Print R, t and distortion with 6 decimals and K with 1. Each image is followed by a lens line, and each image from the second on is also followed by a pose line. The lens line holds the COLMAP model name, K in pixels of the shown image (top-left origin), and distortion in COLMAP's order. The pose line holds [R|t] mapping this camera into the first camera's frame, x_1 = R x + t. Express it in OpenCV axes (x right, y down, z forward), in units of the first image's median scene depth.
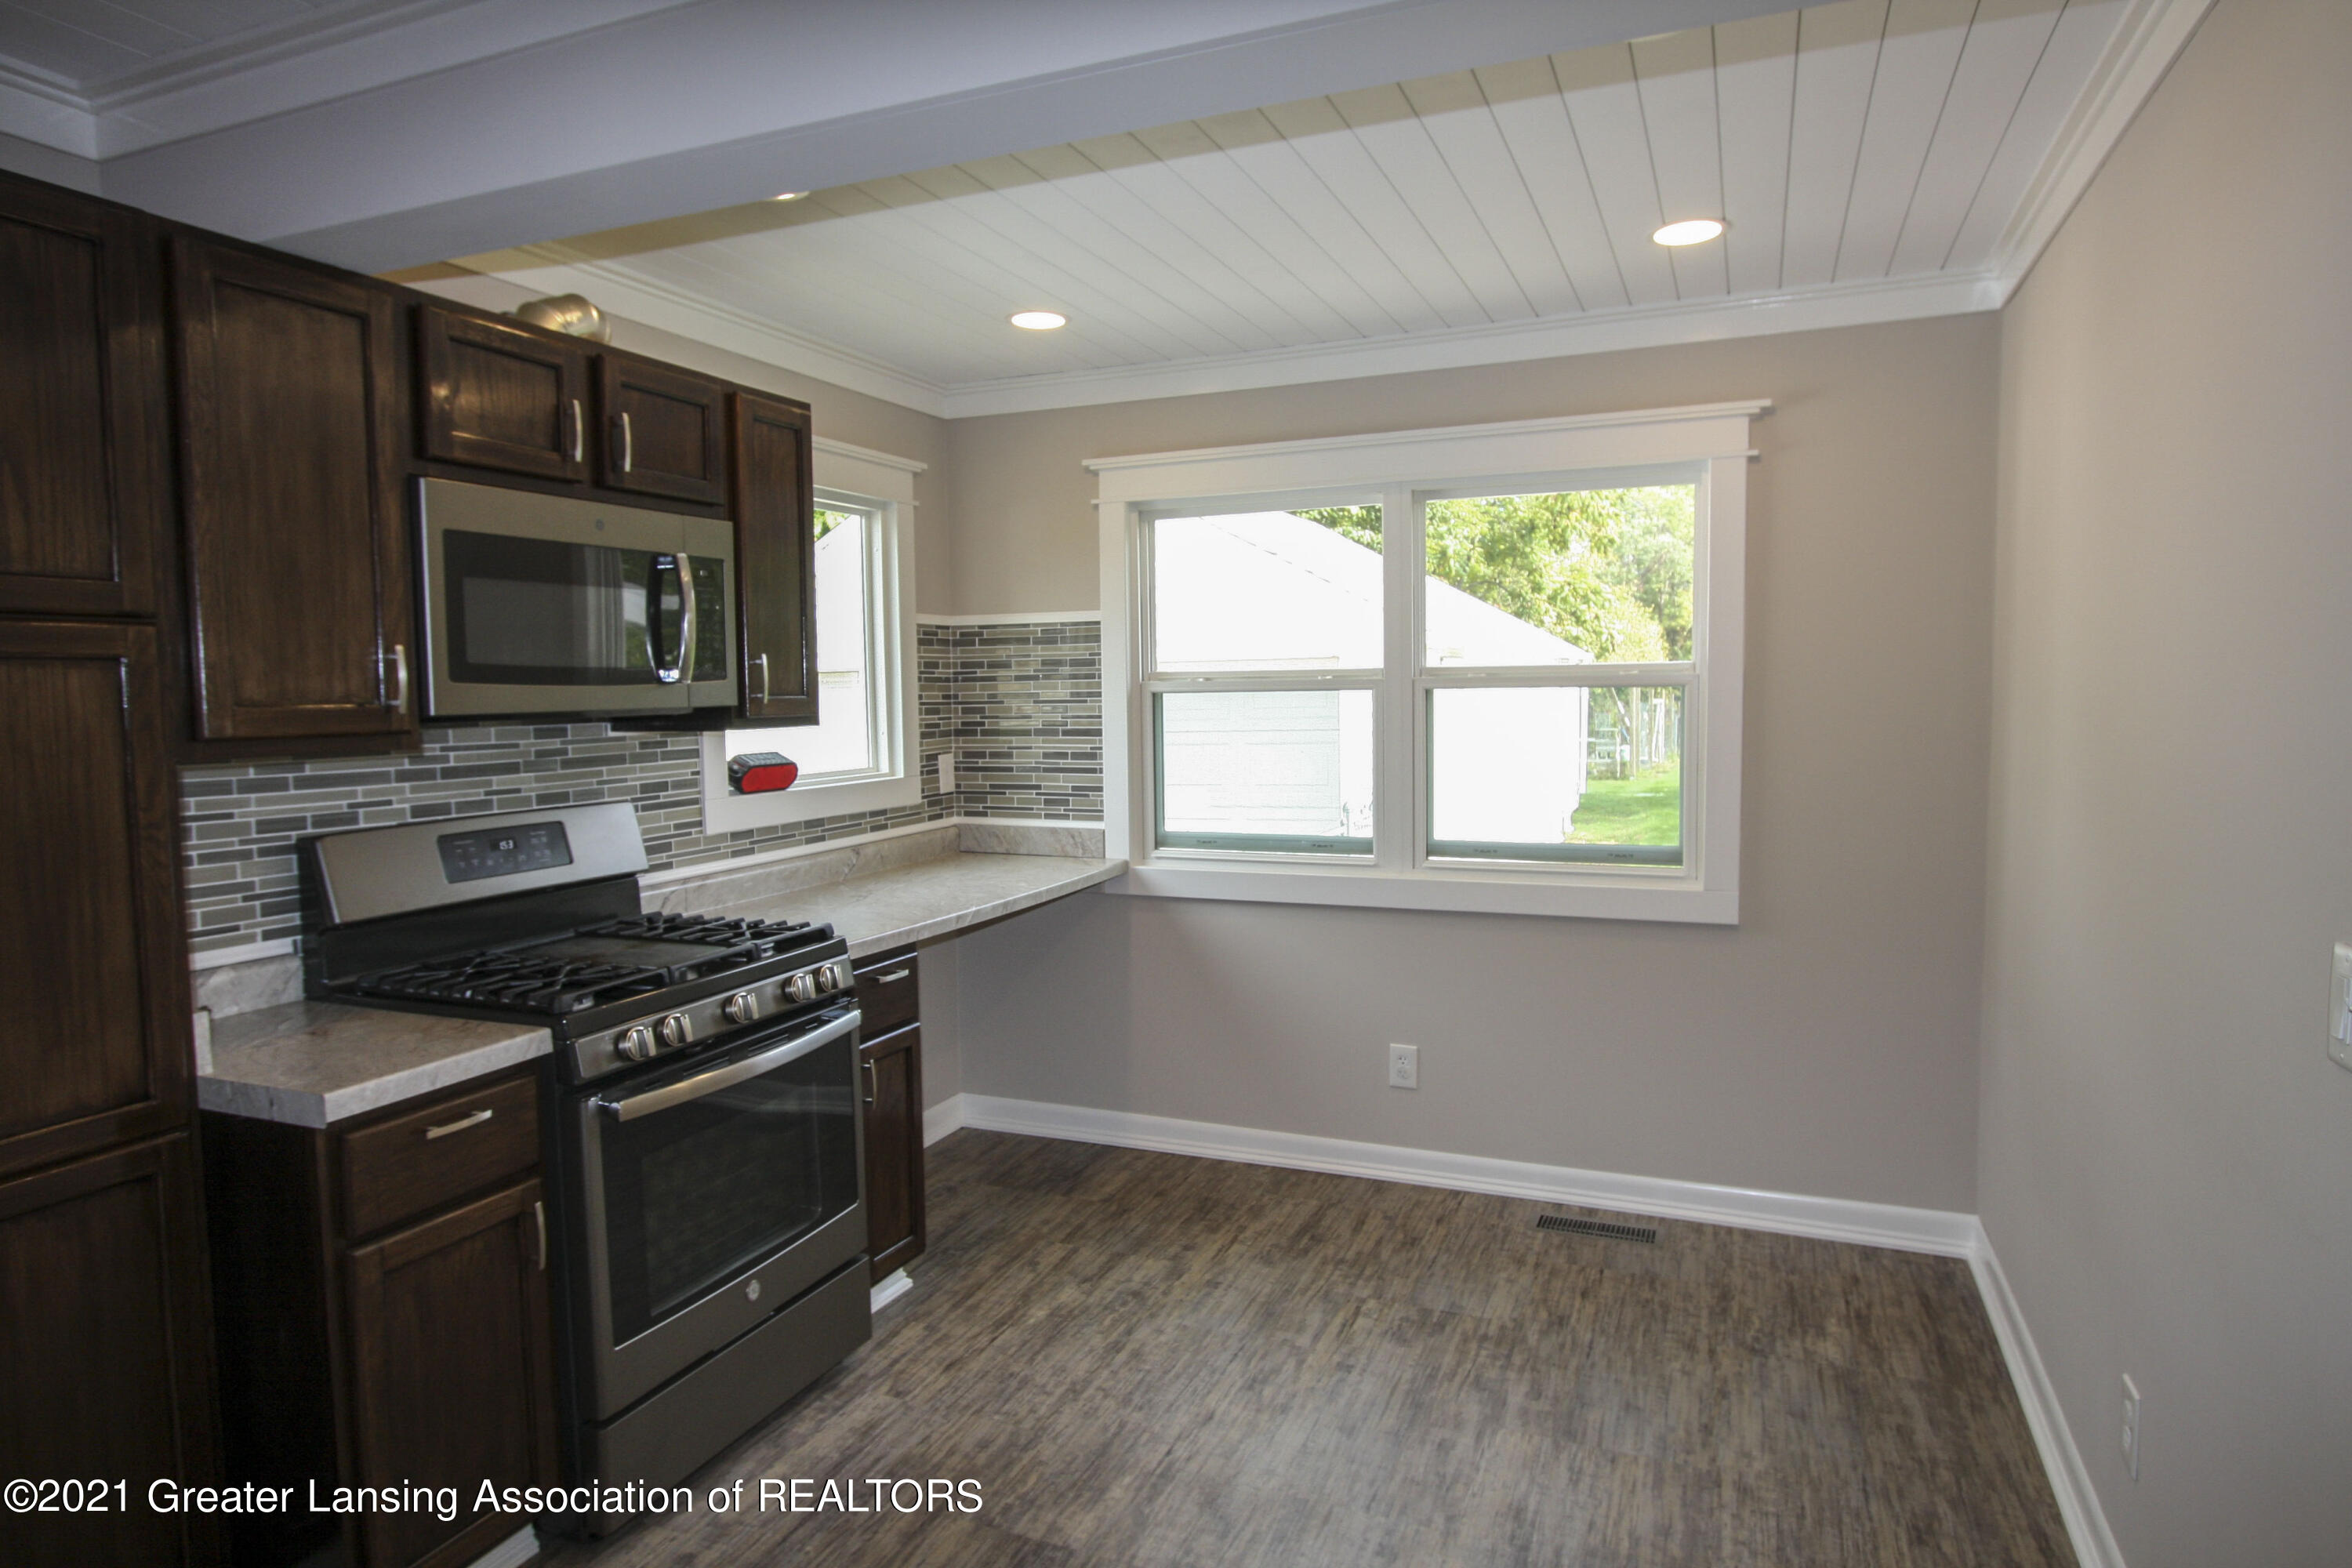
lens RADIAL K [[1351.7, 0, 1176.0], [0, 1351.7, 784.0], [0, 0, 1]] dist [-0.021026, -0.000627]
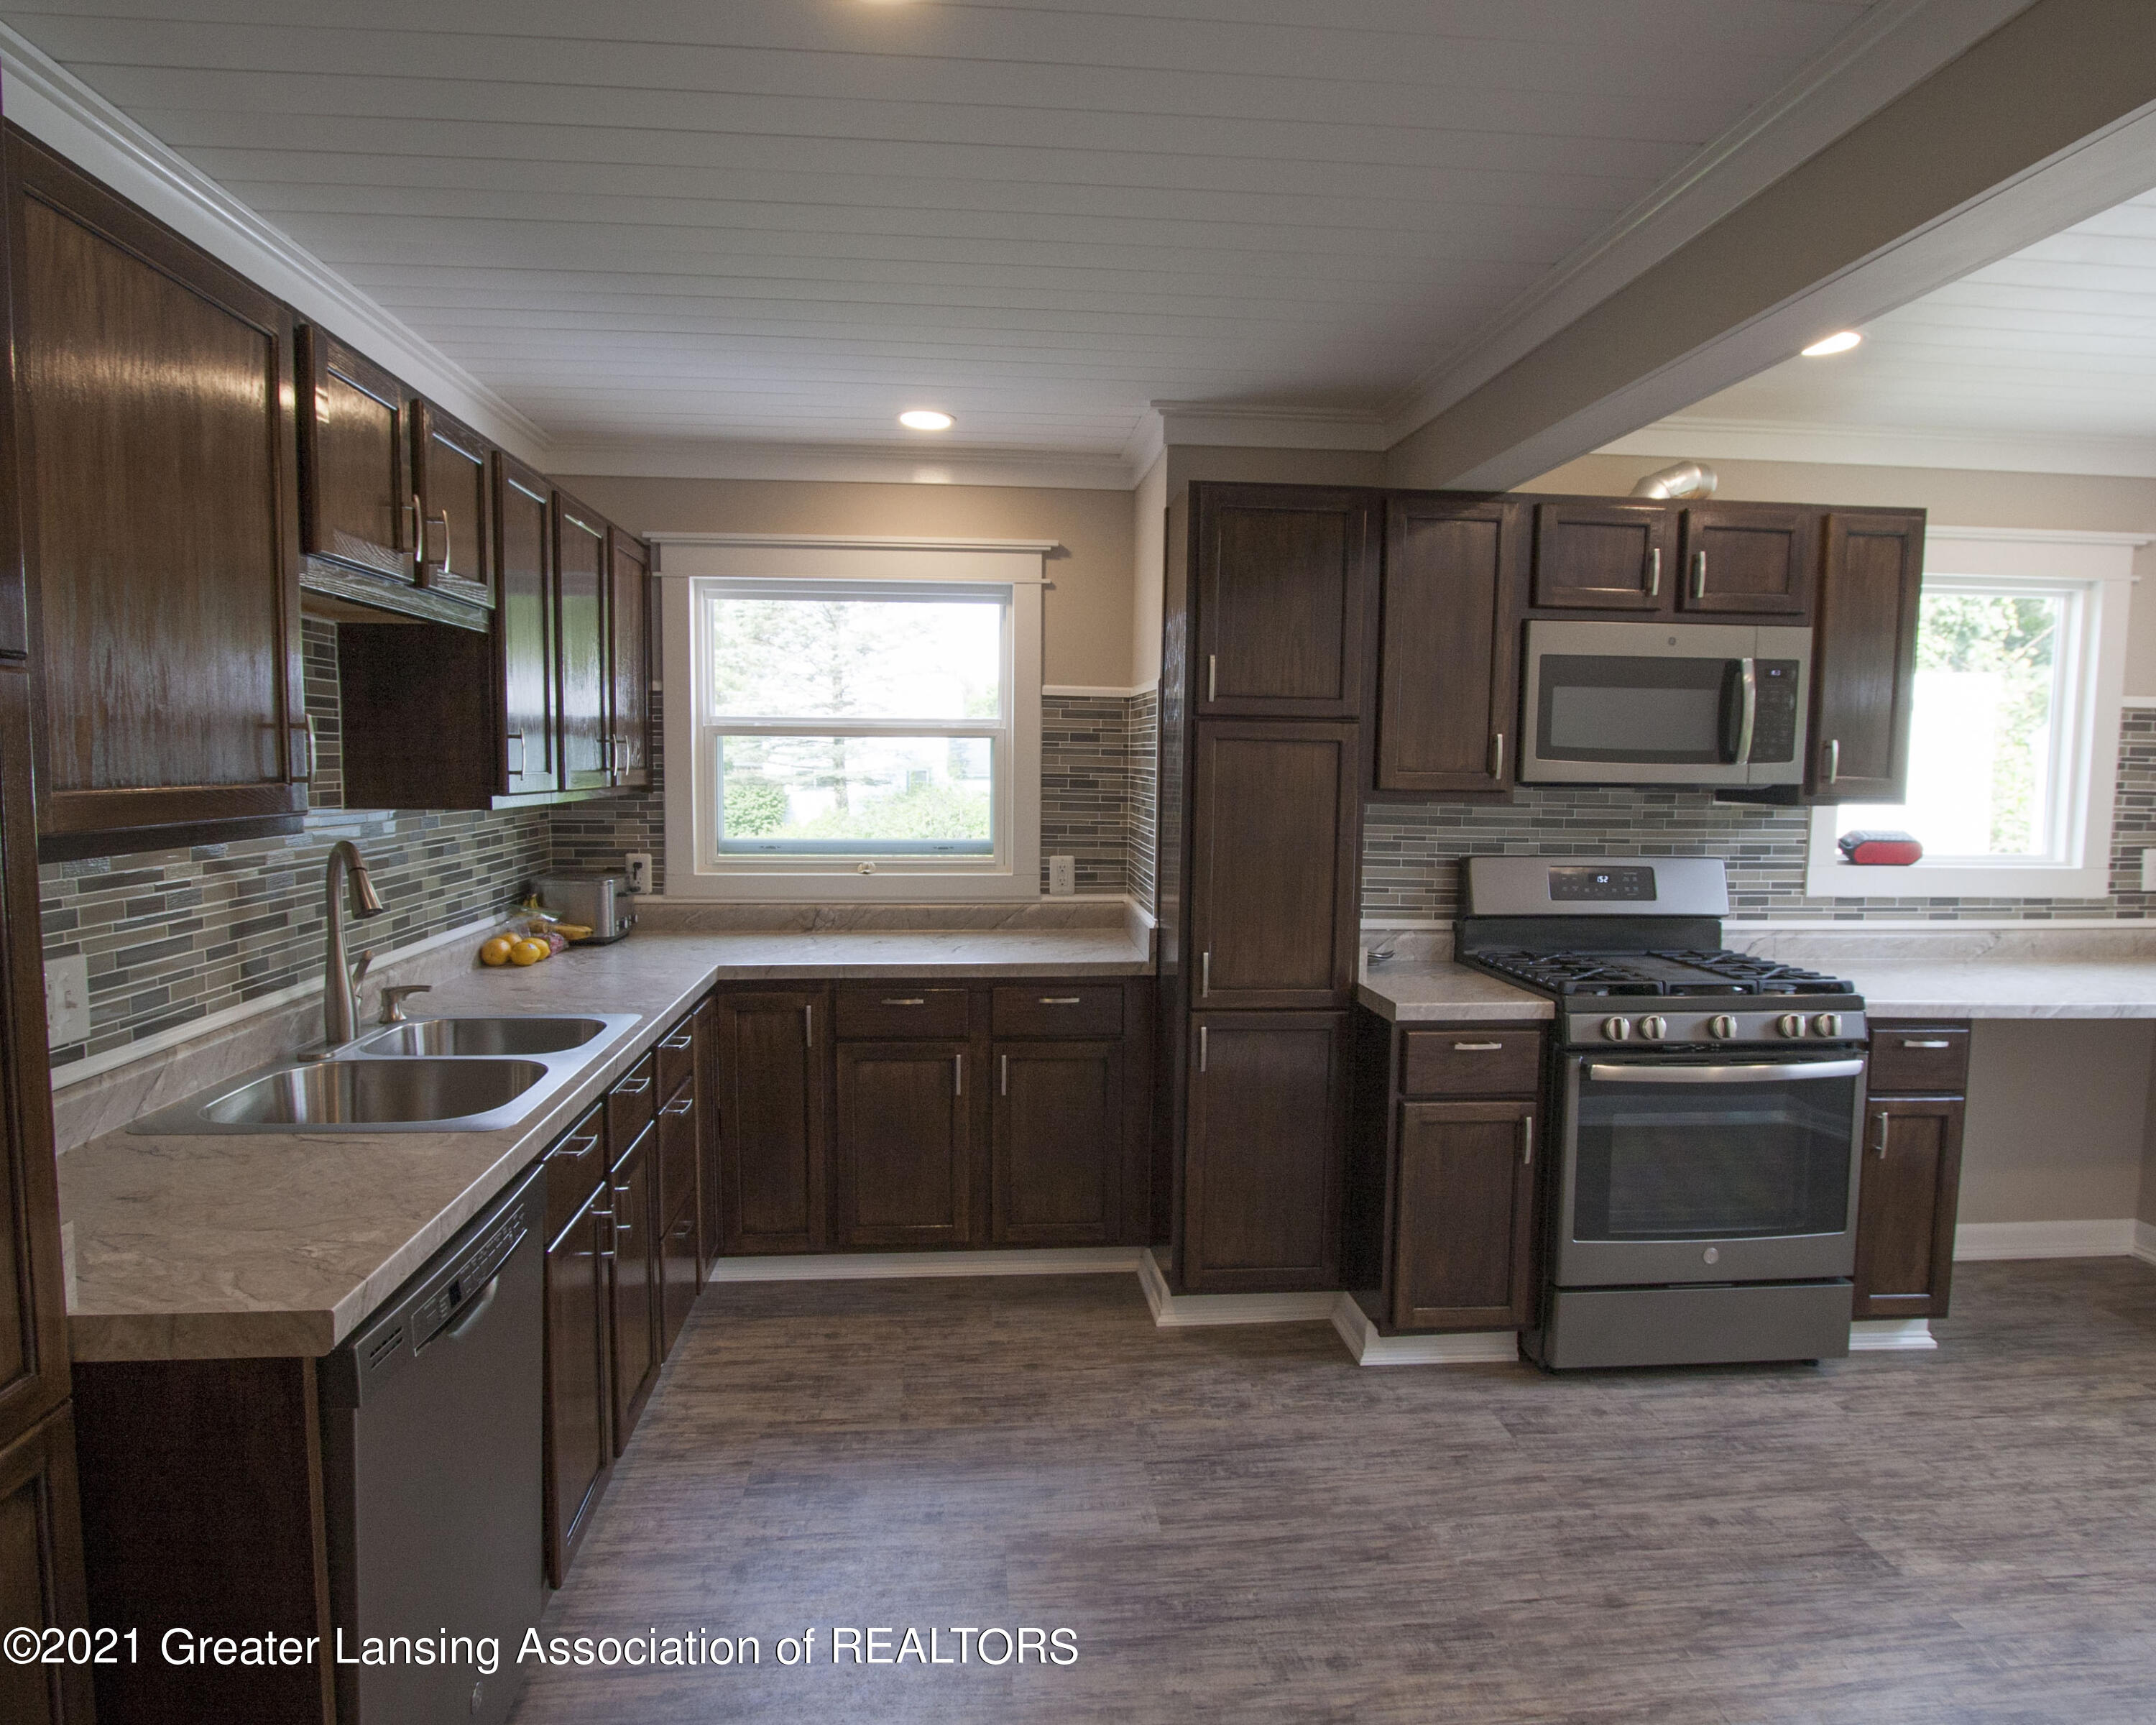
lens RADIAL K [[1267.0, 0, 1078.0], [0, 1267.0, 862.5], [0, 0, 1]] dist [-0.002648, -0.001077]
pose [[0.475400, 0.095621, -0.874558, 0.345948], [-0.085953, 0.994368, 0.061998, -0.004804], [0.875561, 0.045698, 0.480942, -0.076279]]
